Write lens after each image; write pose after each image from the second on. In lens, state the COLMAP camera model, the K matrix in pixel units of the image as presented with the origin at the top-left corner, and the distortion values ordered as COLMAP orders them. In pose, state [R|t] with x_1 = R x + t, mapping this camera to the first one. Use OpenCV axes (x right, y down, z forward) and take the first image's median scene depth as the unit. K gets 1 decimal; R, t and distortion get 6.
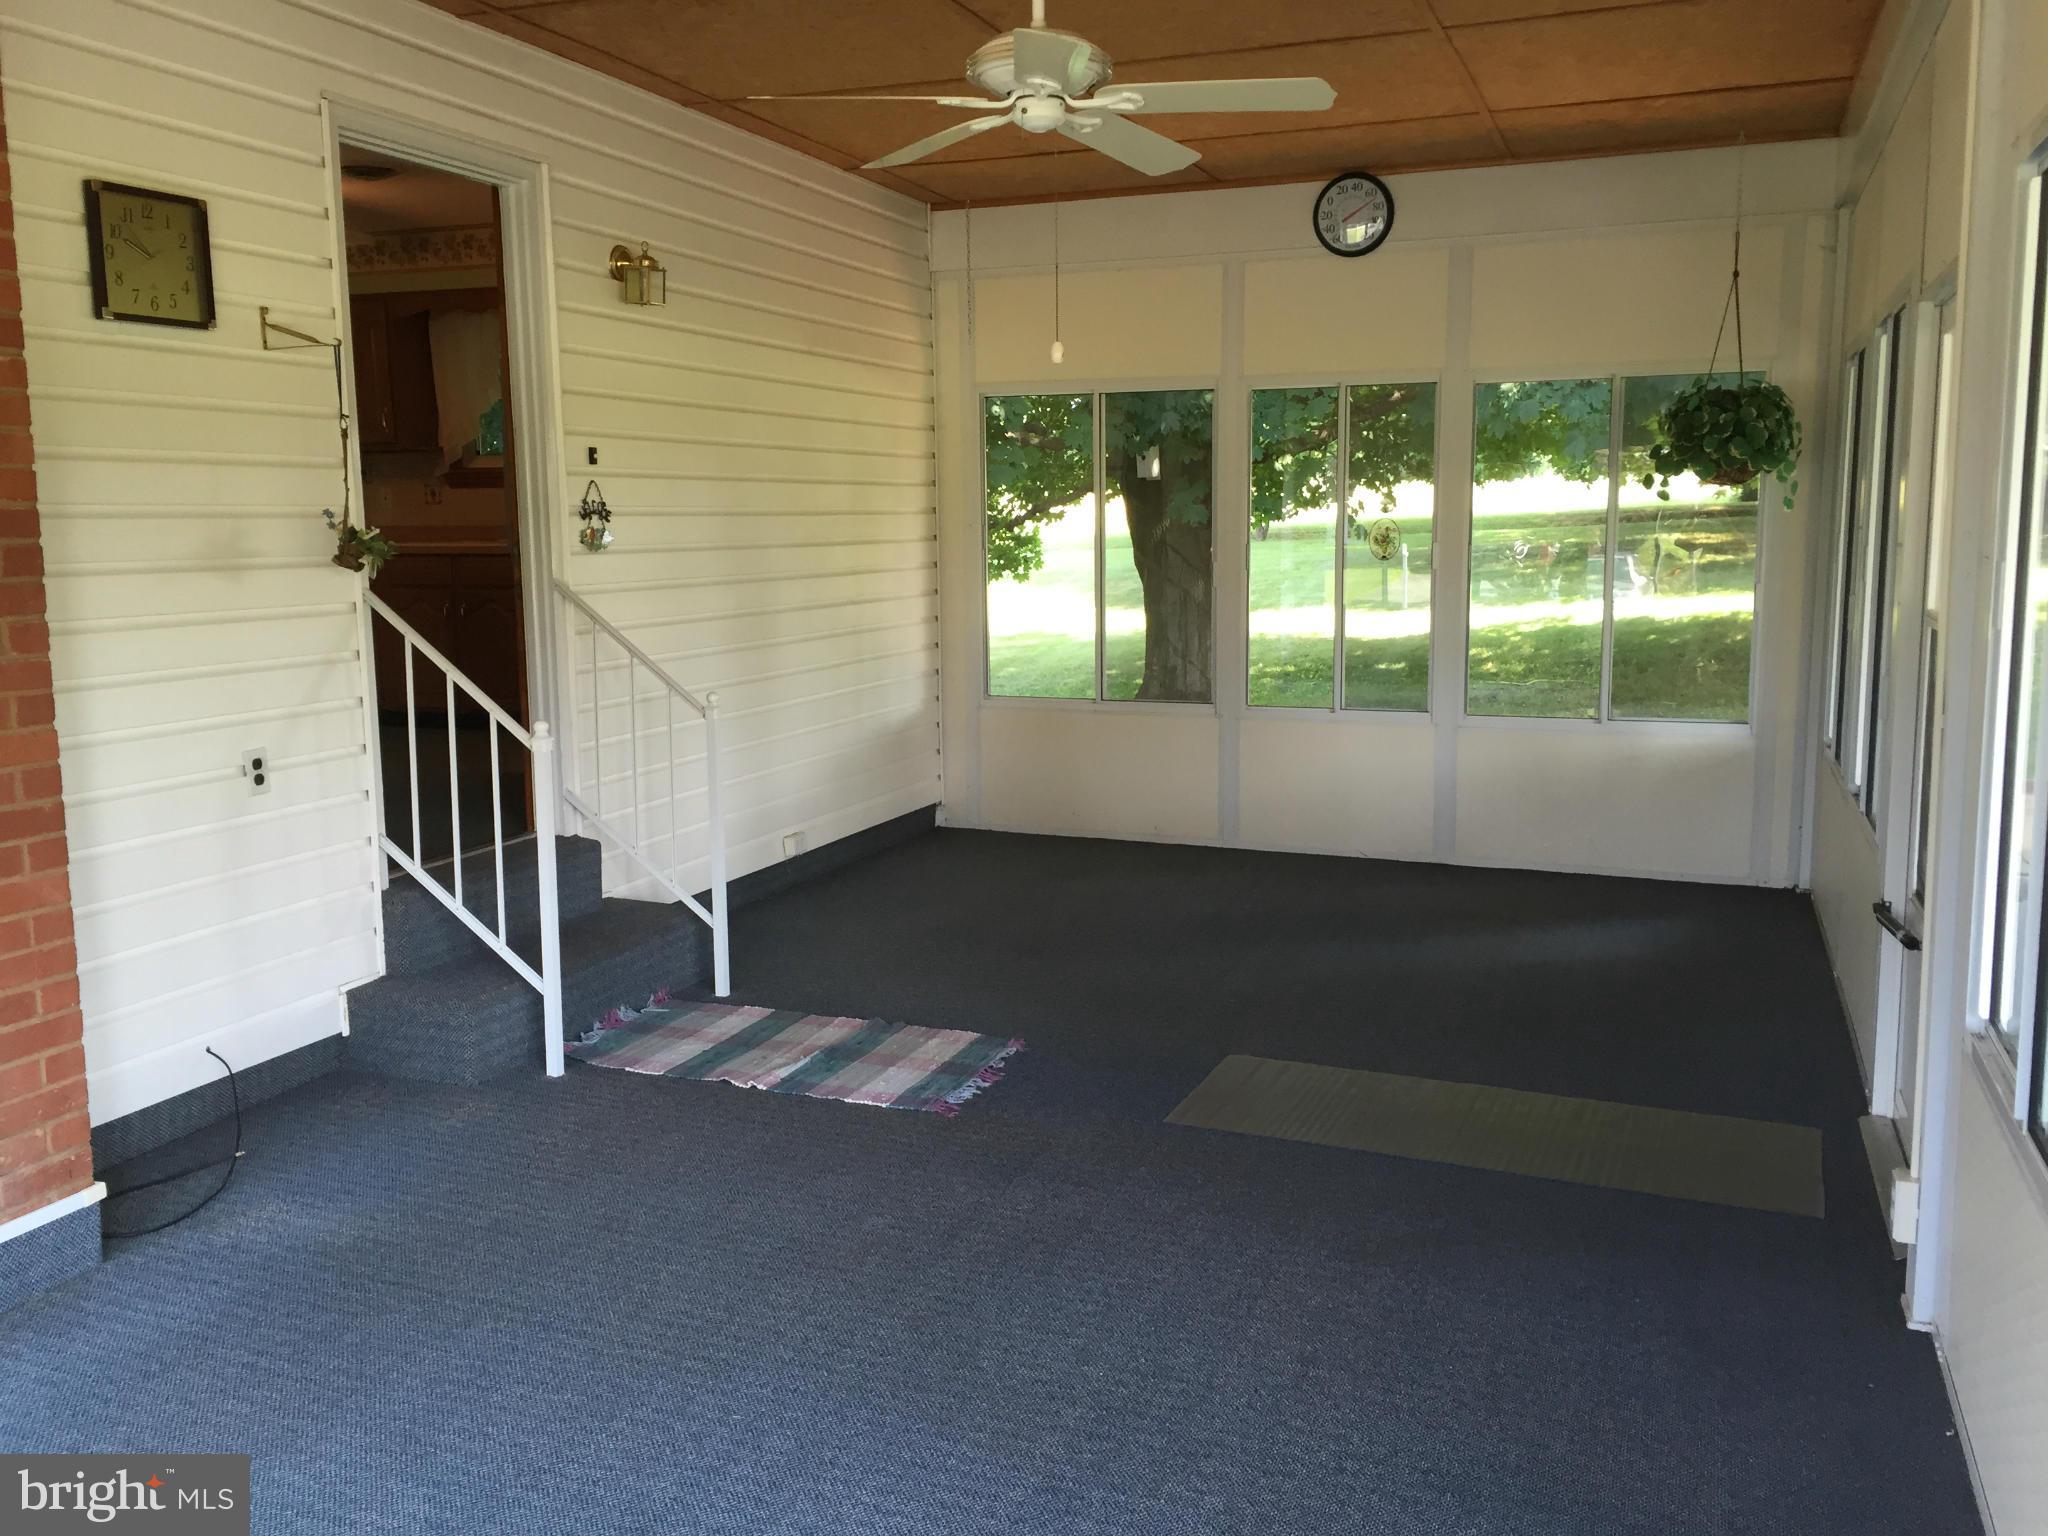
lens RADIAL K [[1745.1, 0, 1016.8], [0, 1745.1, 777.3], [0, 0, 1]] dist [0.089498, -0.110981]
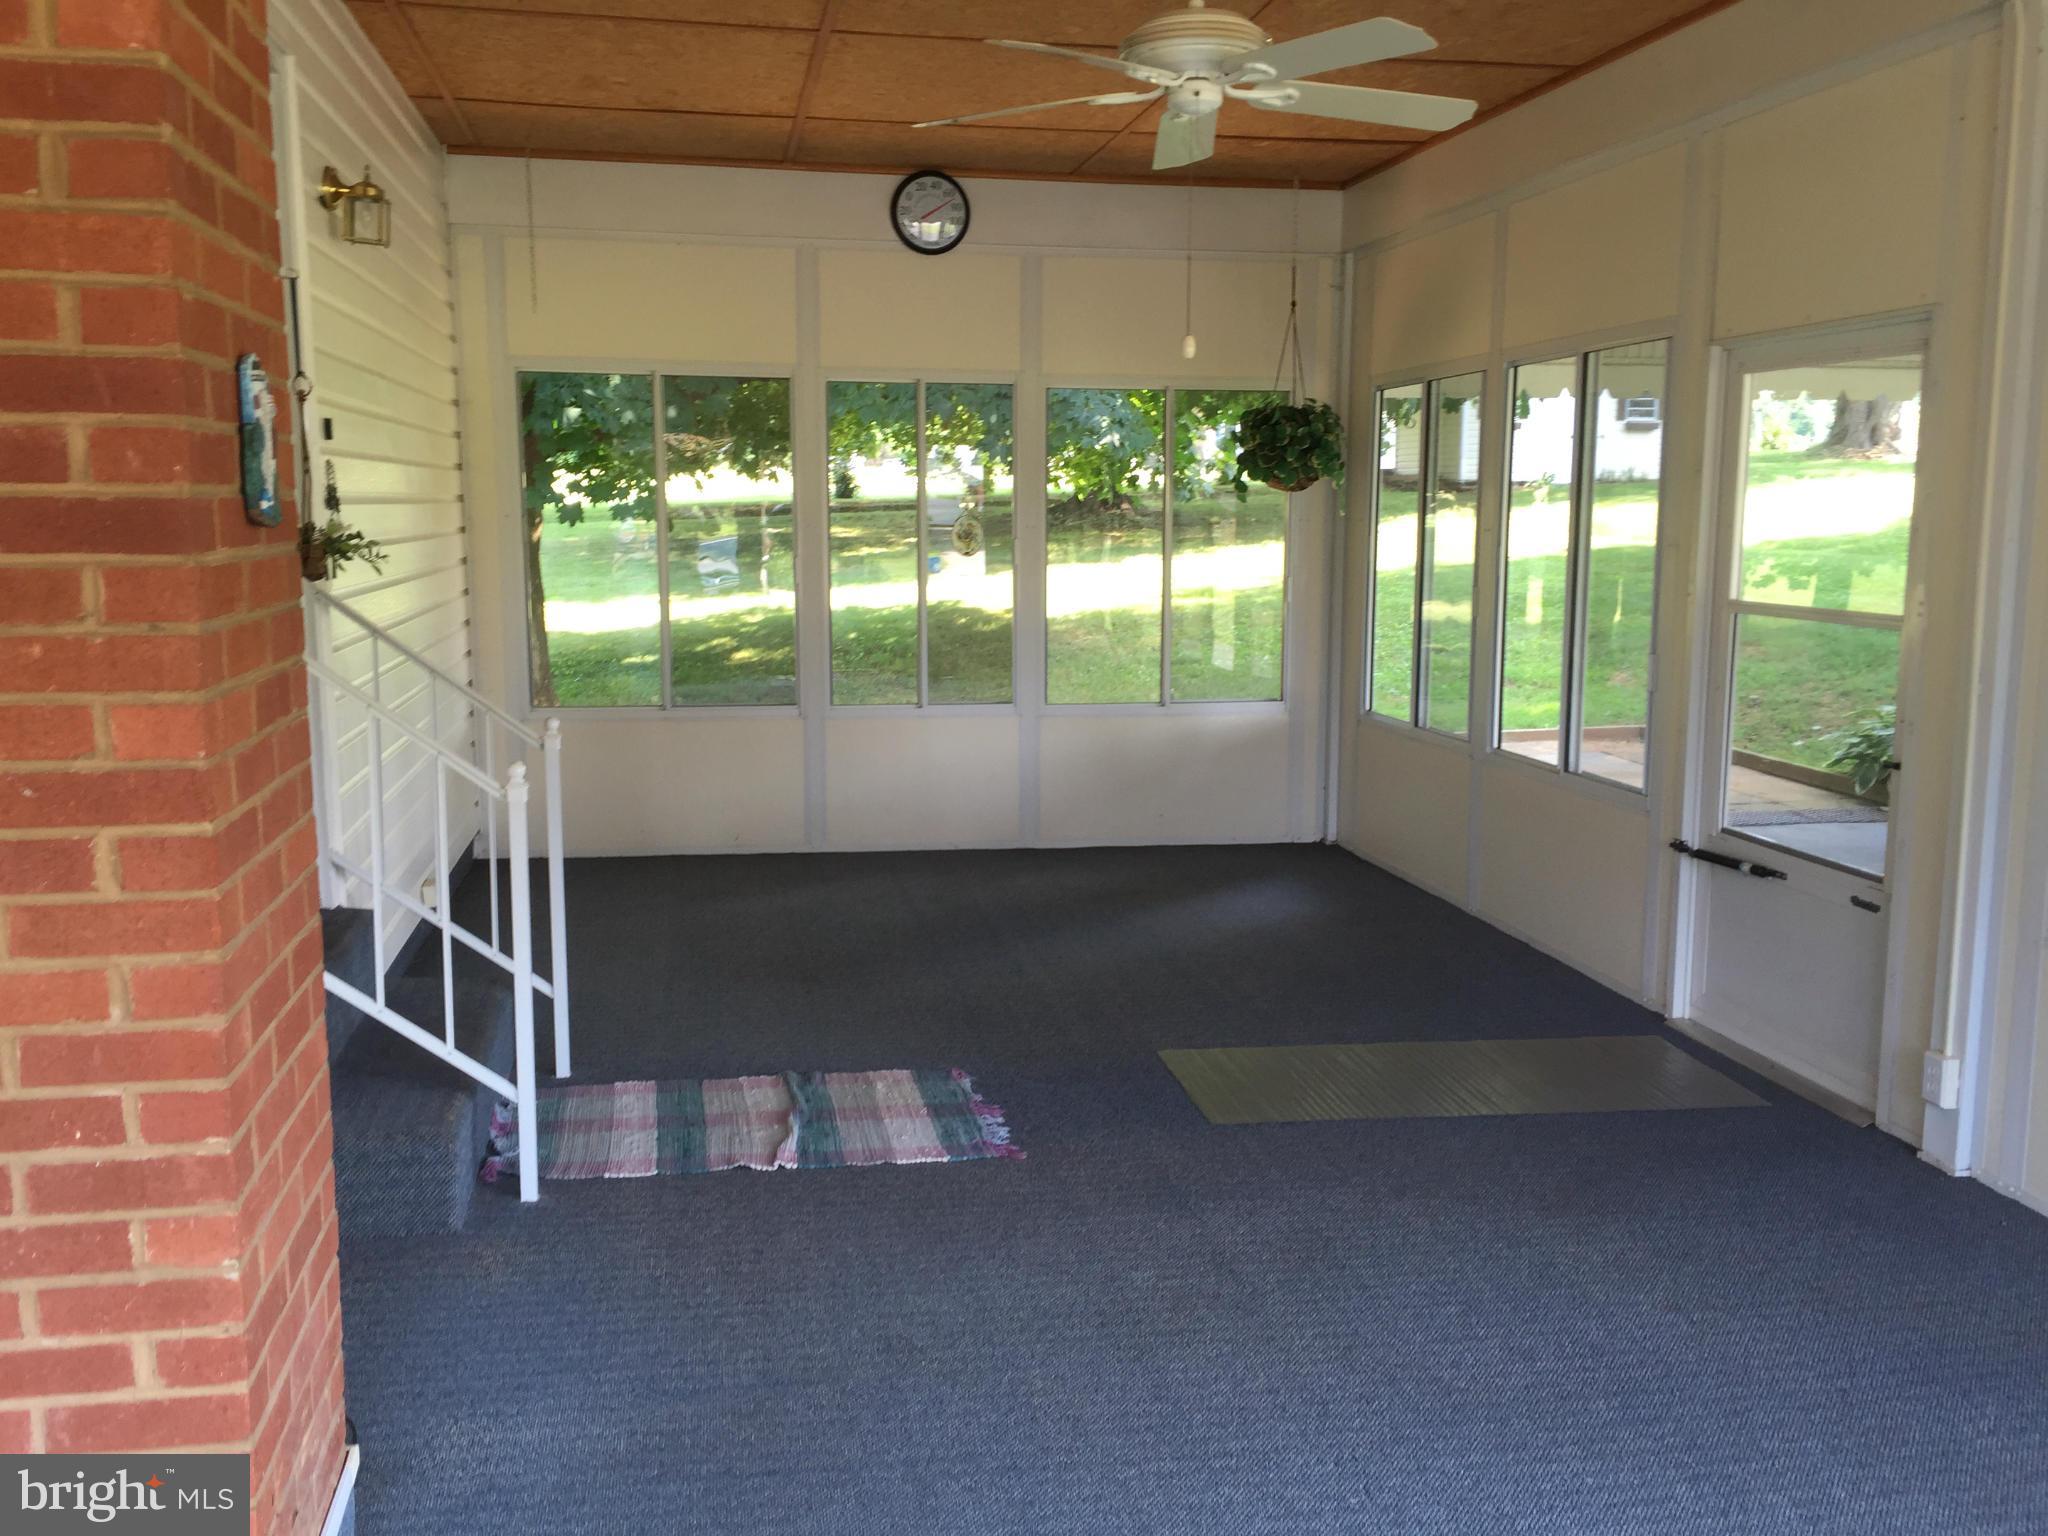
lens RADIAL K [[1745.1, 0, 1015.0], [0, 1745.1, 773.0], [0, 0, 1]] dist [0.089498, -0.110981]
pose [[0.853406, -0.066832, 0.516945, -0.450592], [0.064940, 0.997652, 0.021773, -0.027664], [-0.517186, 0.014989, 0.855742, 0.176862]]
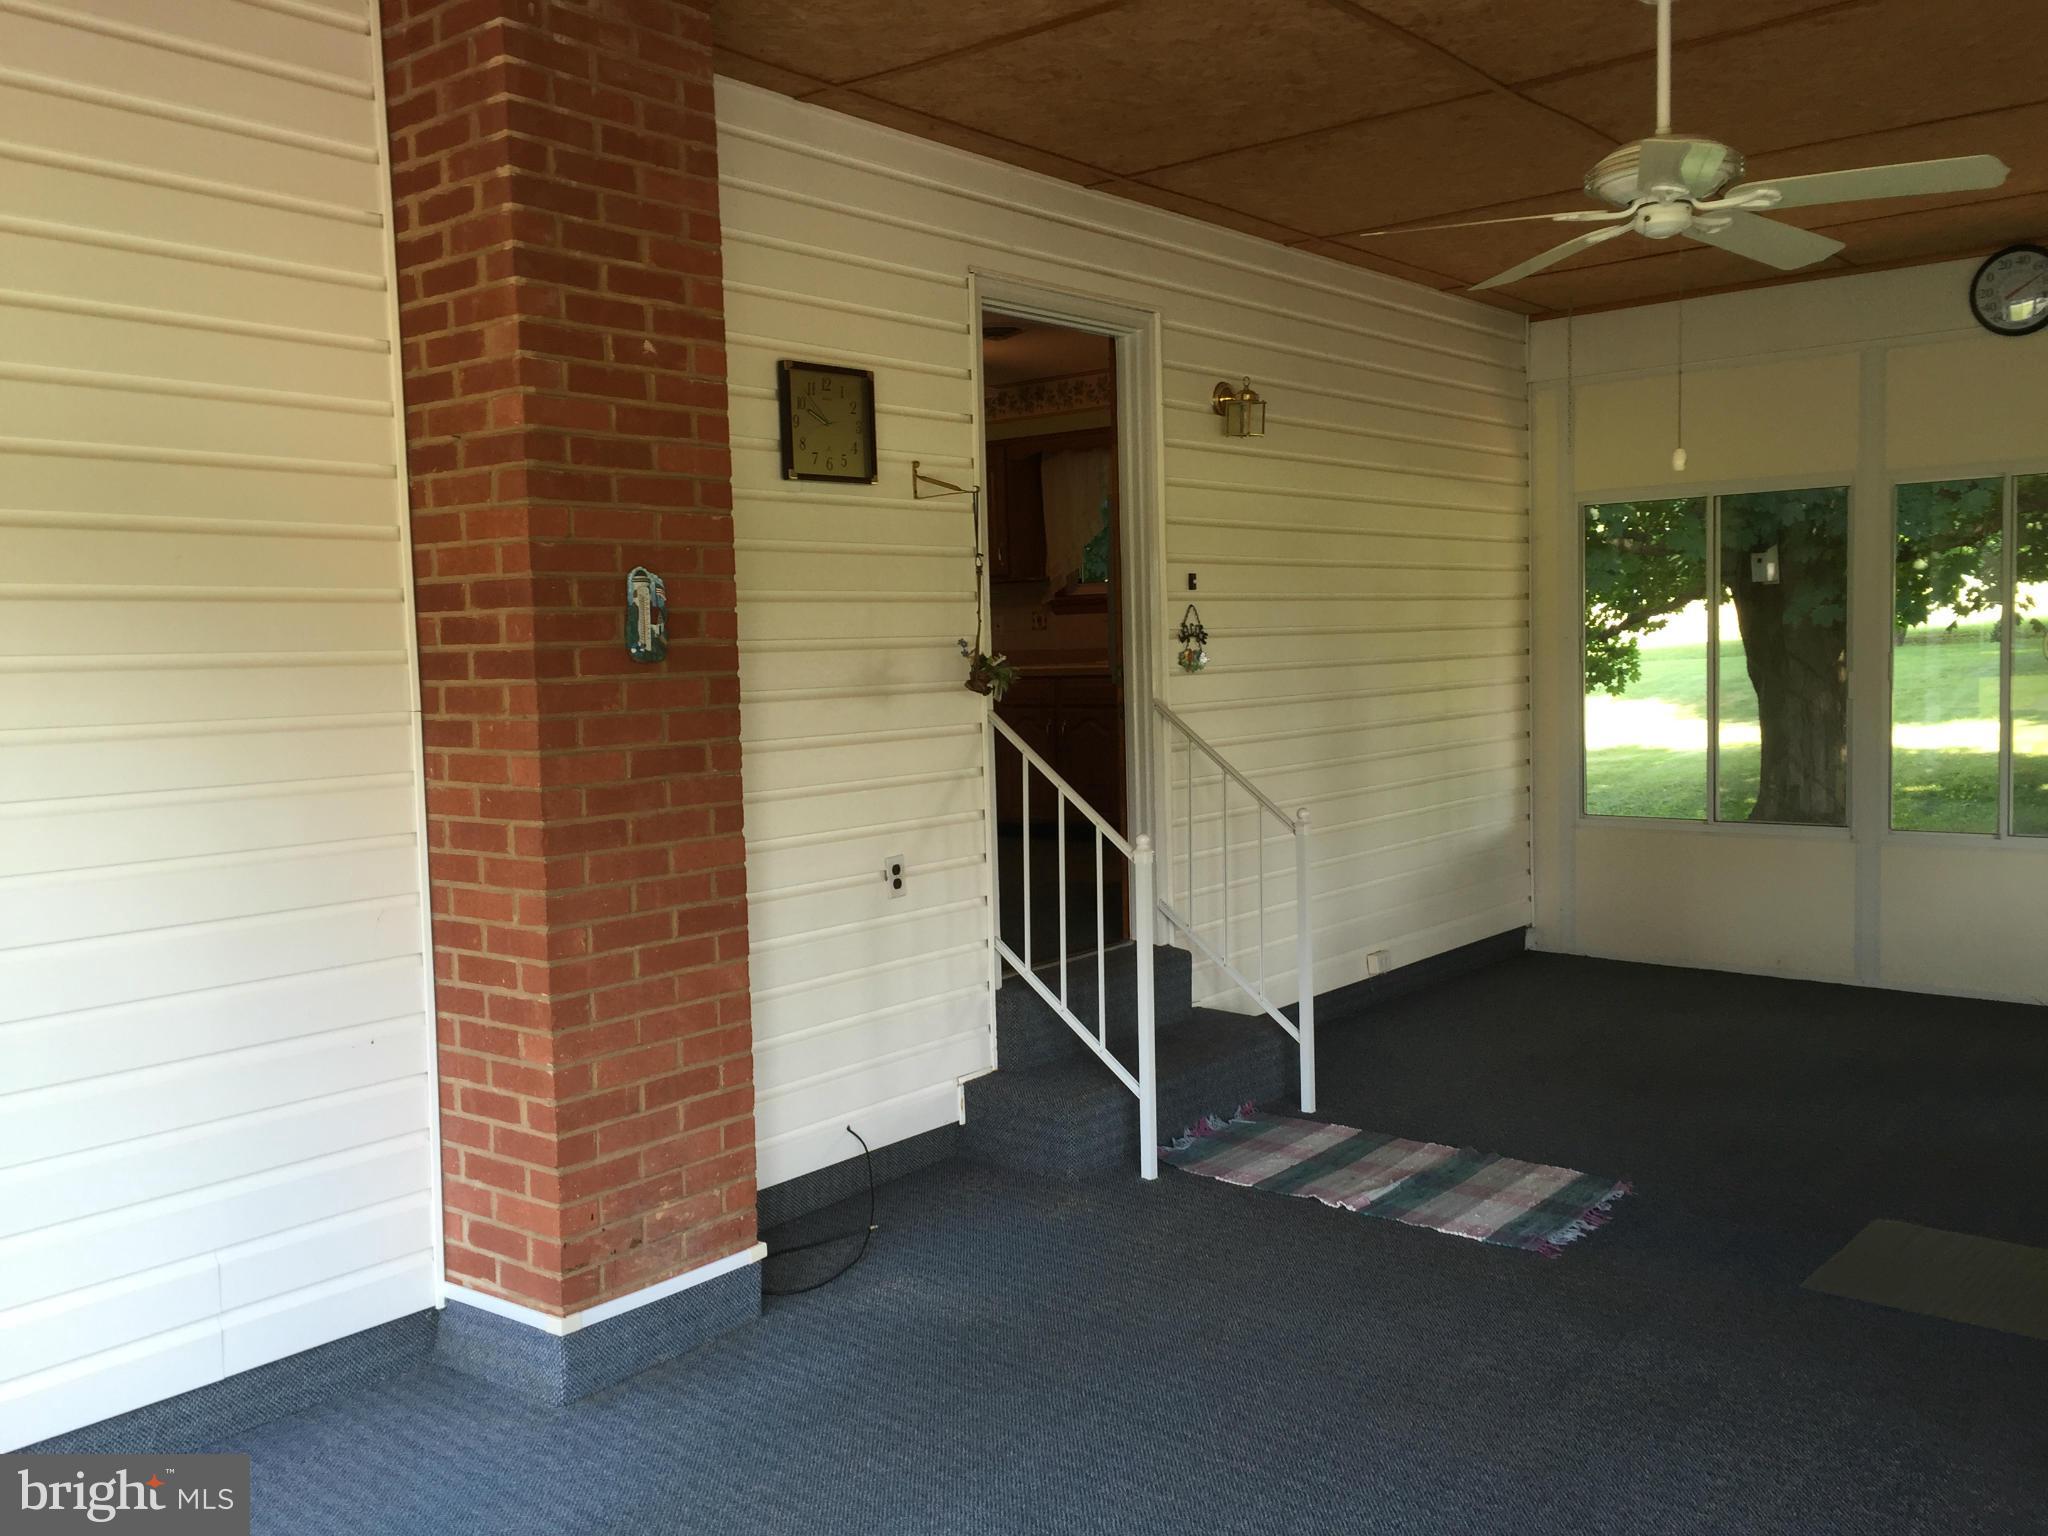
lens RADIAL K [[1745.1, 0, 1028.1], [0, 1745.1, 781.4], [0, 0, 1]] dist [0.089498, -0.110981]
pose [[0.950444, 0.006066, -0.310838, -0.011008], [-0.025668, 0.997927, -0.059012, -0.000278], [0.309836, 0.064066, 0.948629, -0.011579]]
